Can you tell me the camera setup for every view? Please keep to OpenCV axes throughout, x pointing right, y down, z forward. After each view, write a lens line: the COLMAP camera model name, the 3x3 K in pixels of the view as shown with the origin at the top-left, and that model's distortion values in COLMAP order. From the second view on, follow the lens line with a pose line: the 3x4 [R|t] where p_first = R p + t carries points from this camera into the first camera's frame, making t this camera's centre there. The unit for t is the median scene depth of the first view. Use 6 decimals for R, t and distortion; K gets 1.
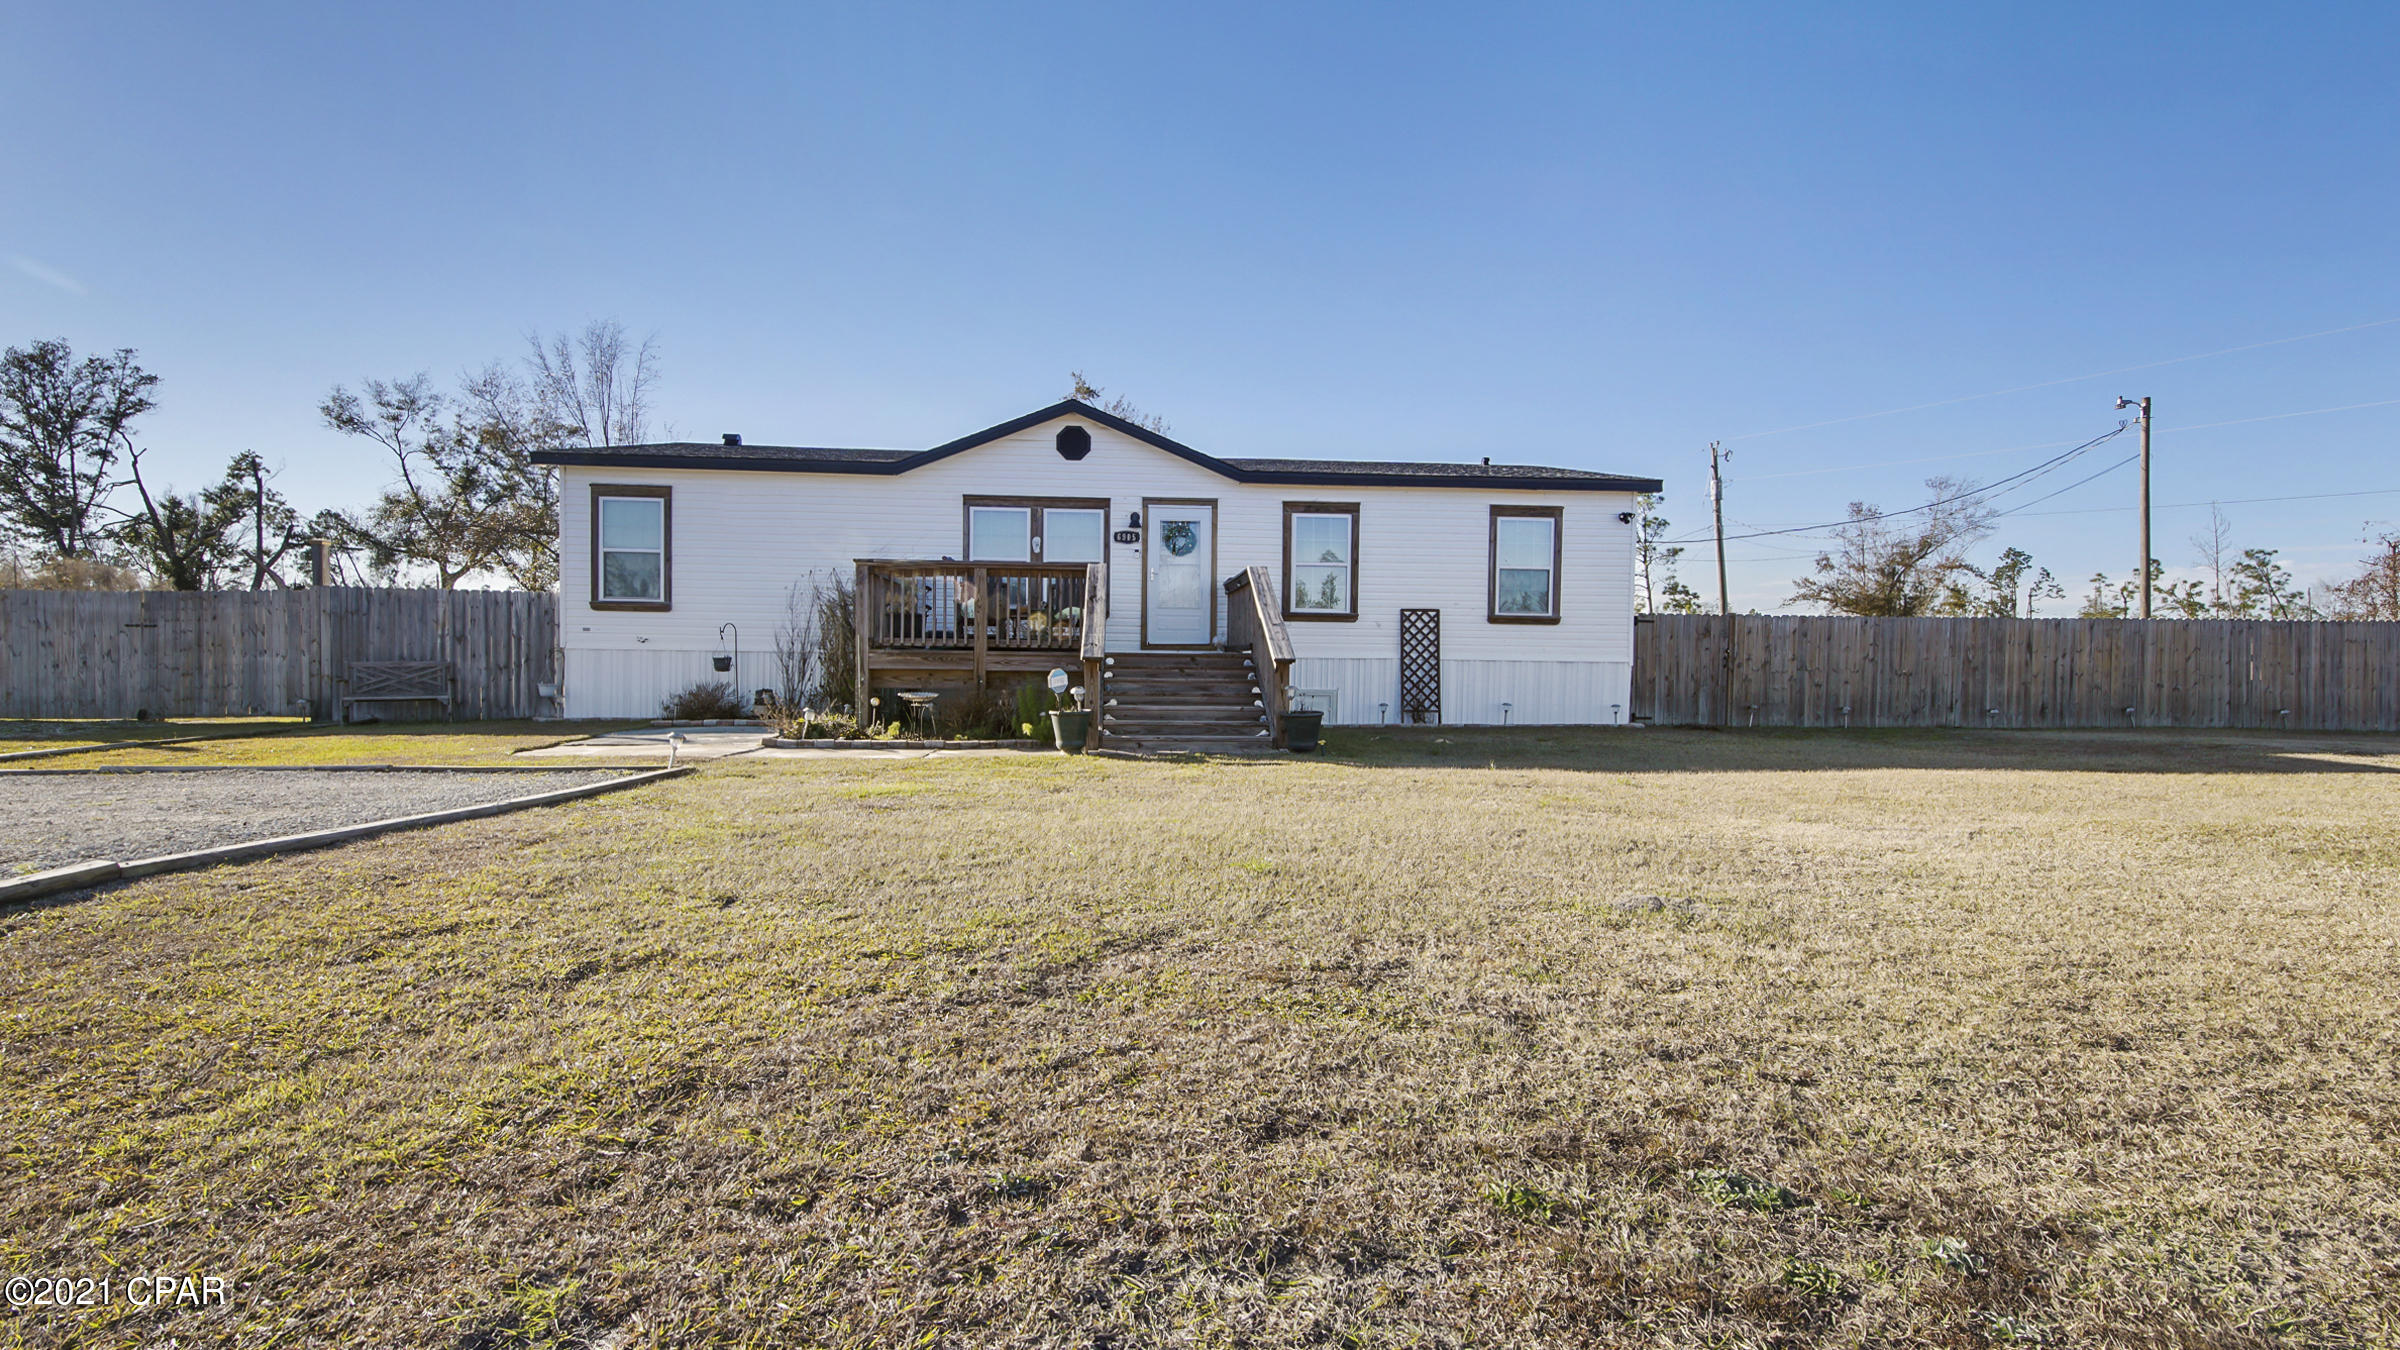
lens RADIAL K [[1096.7, 0, 1122.5], [0, 1096.7, 664.4], [0, 0, 1]] dist [0.019270, 0.000069]
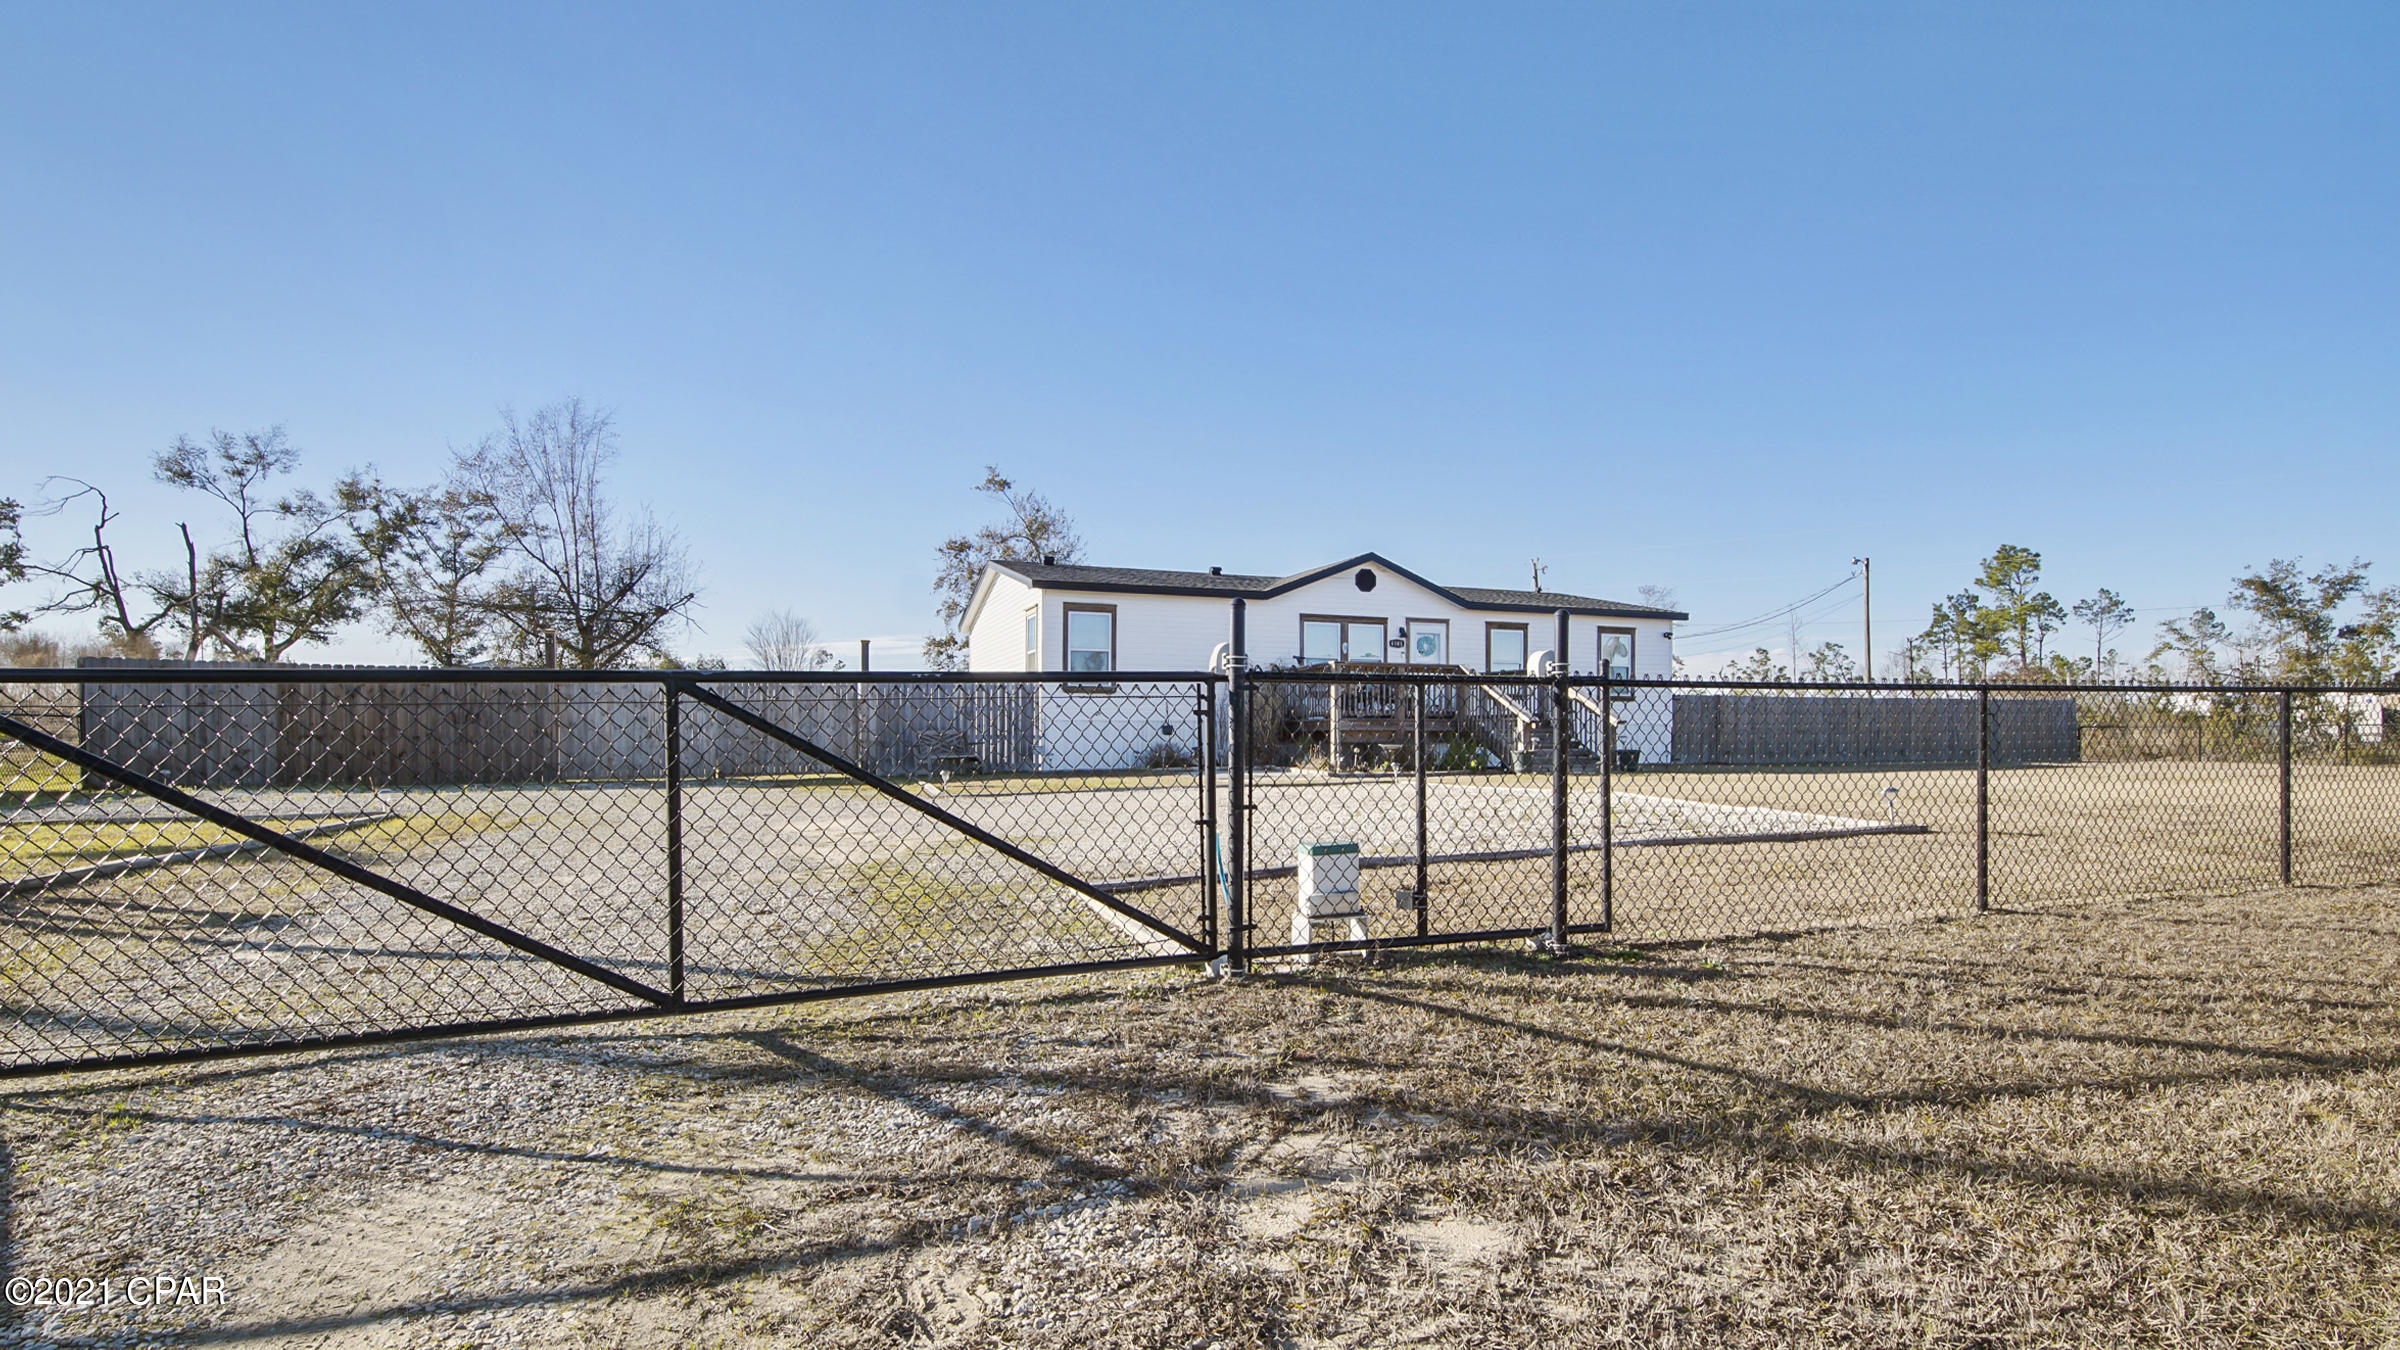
lens RADIAL K [[1106.8, 0, 1207.3], [0, 1106.8, 691.1], [0, 0, 1]] dist [0.016875, -0.006347]
pose [[0.956912, 0.000119, 0.290377, -0.668099], [0.012392, 0.999072, -0.041247, 0.008228], [-0.290113, 0.043068, 0.956023, -0.360852]]
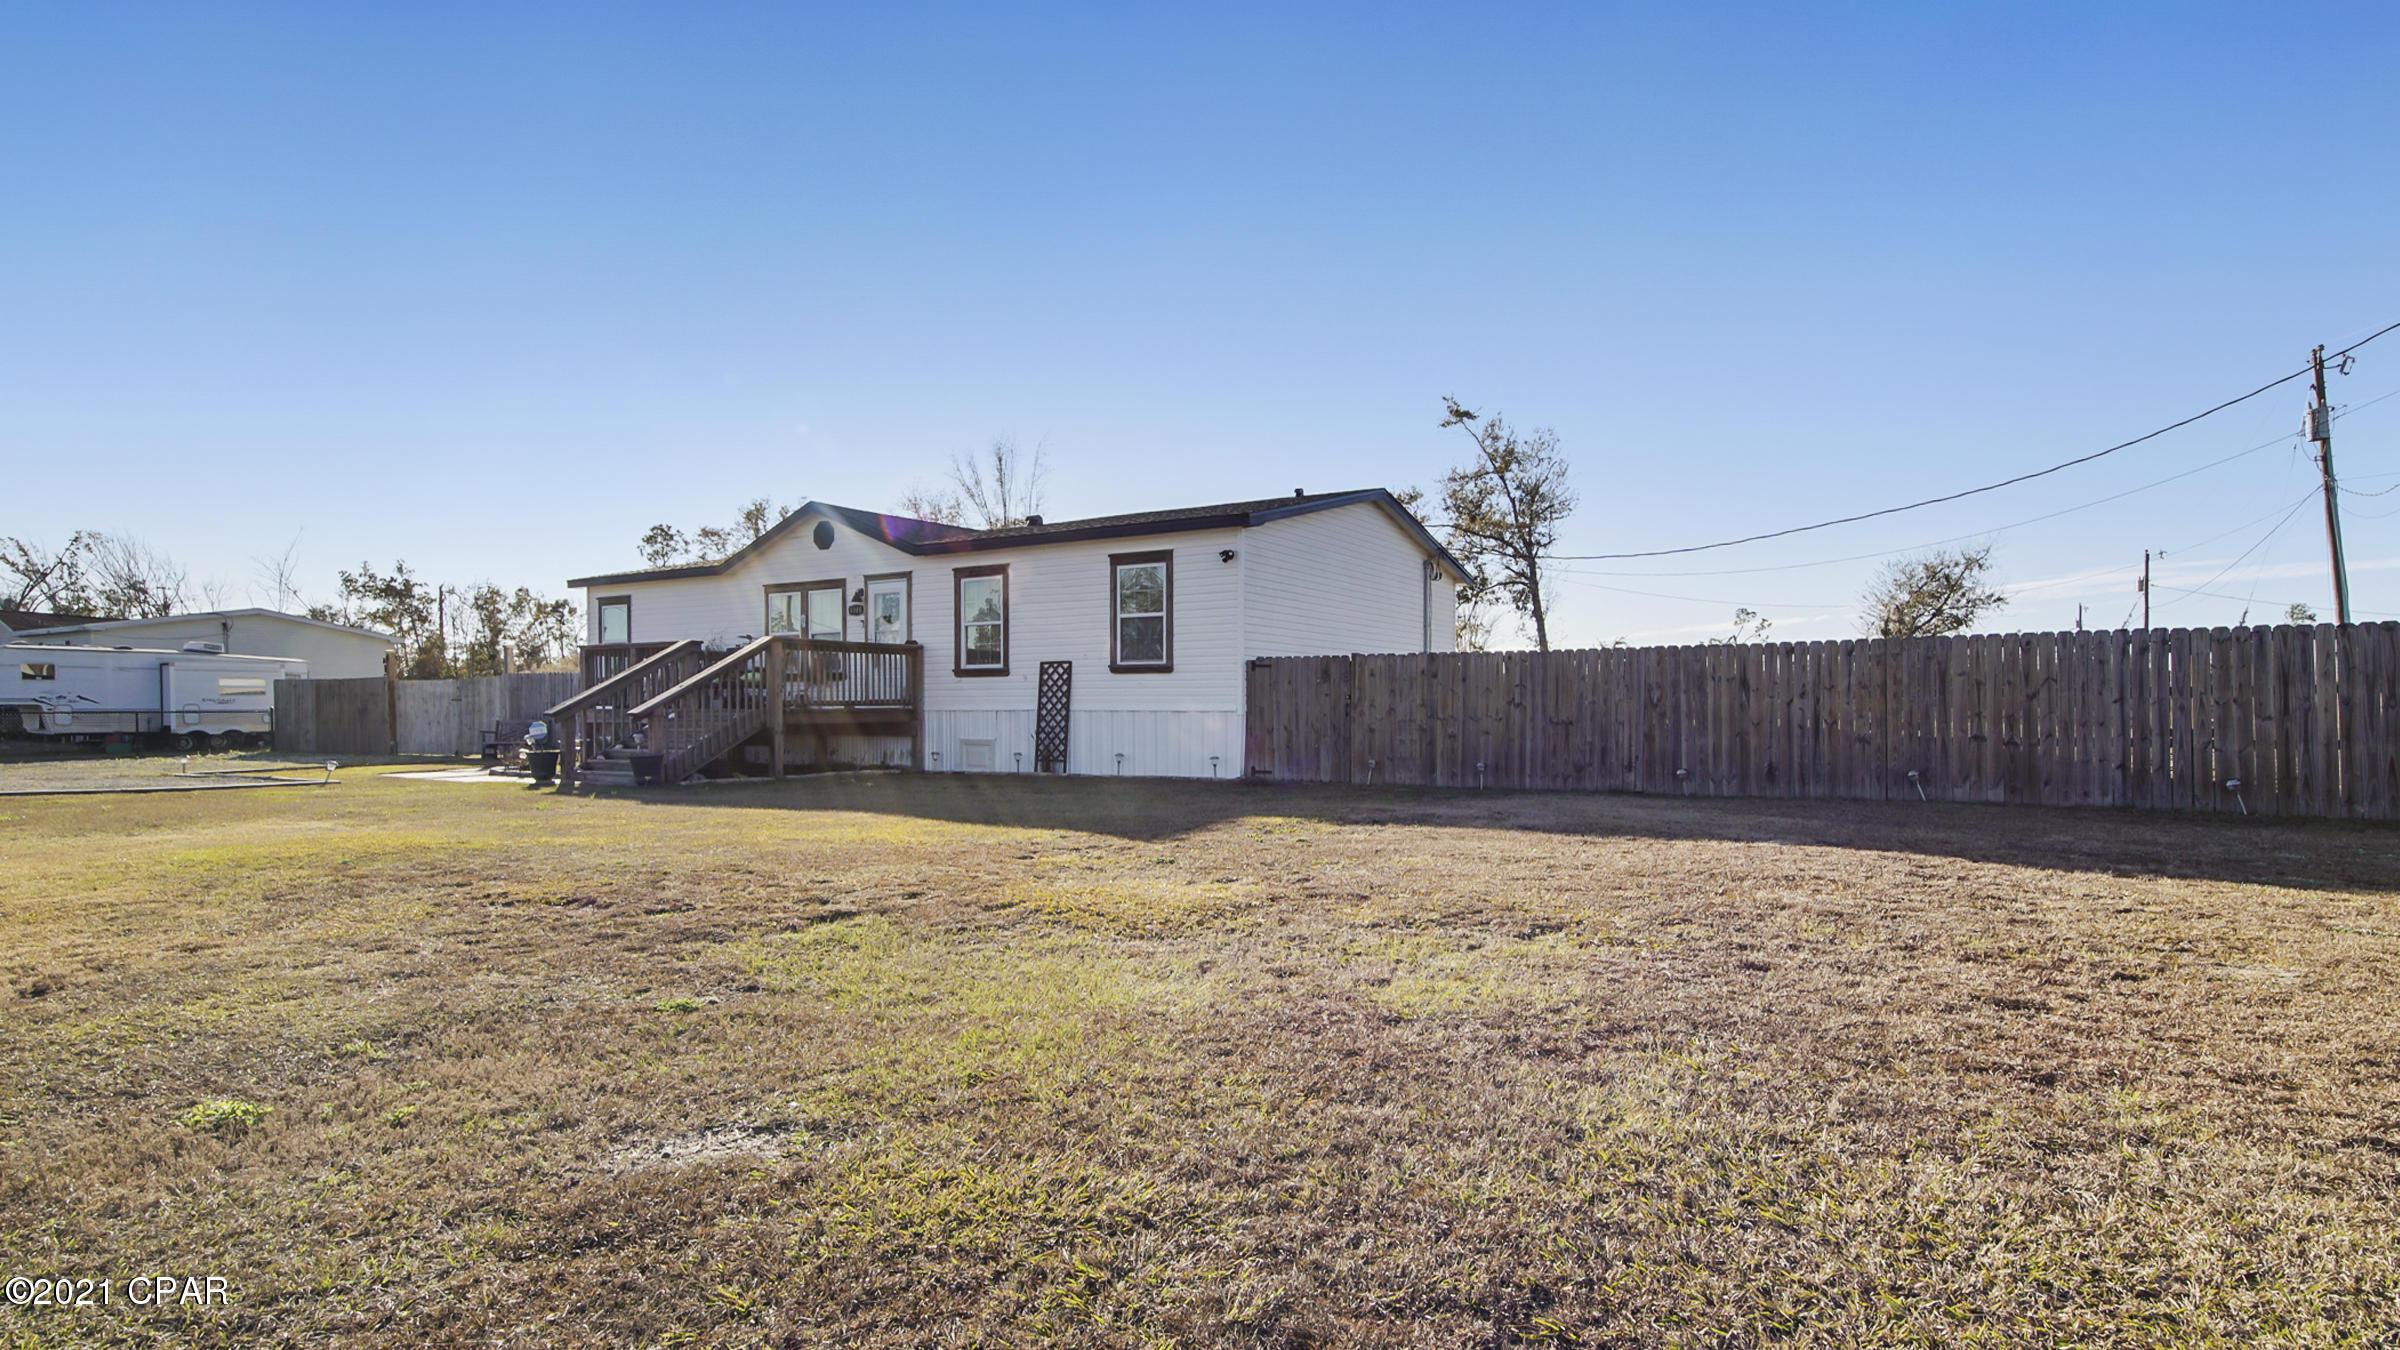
lens RADIAL K [[1275.5, 0, 1189.5], [0, 1275.5, 686.5], [0, 0, 1]] dist [0.003380, 0.000247]
pose [[0.789725, -0.023333, -0.613017, 1.102020], [0.001864, 0.999363, -0.035637, 0.015769], [0.613459, 0.027000, 0.789265, 0.134645]]
